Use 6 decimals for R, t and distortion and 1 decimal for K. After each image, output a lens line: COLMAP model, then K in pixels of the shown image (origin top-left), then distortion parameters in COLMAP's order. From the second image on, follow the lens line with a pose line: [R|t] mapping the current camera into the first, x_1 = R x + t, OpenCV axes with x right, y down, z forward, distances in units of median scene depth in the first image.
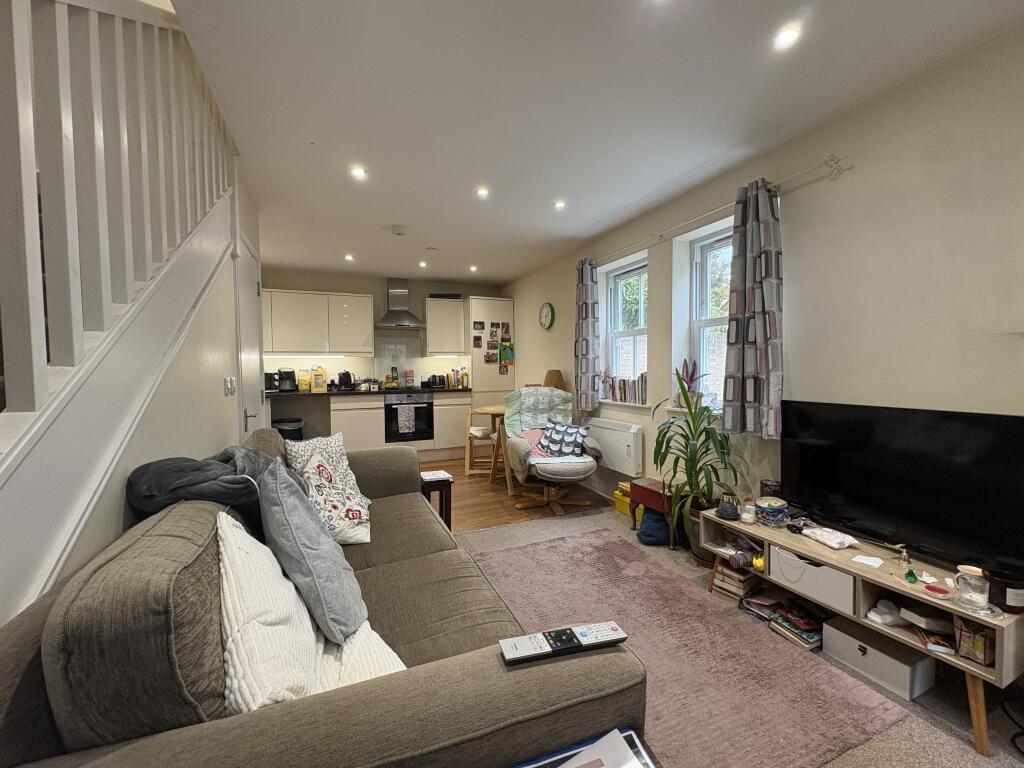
lens RADIAL K [[407.7, 0, 512.0], [0, 407.7, 384.0], [0, 0, 1]] dist [-0.000179, 0.000178]
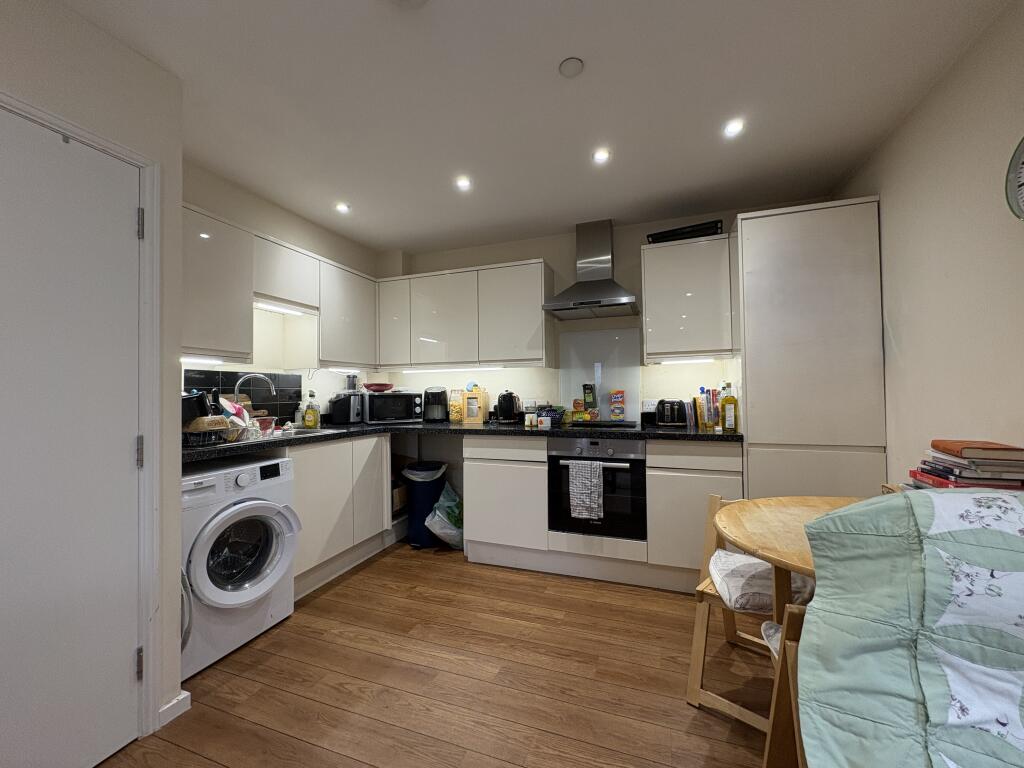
lens RADIAL K [[407.7, 0, 512.0], [0, 407.7, 384.0], [0, 0, 1]] dist [-0.000179, 0.000178]
pose [[0.734668, -0.010087, -0.678351, 0.009382], [-0.021001, 0.999072, -0.037600, -0.020733], [0.678101, 0.041869, 0.733775, 0.554618]]
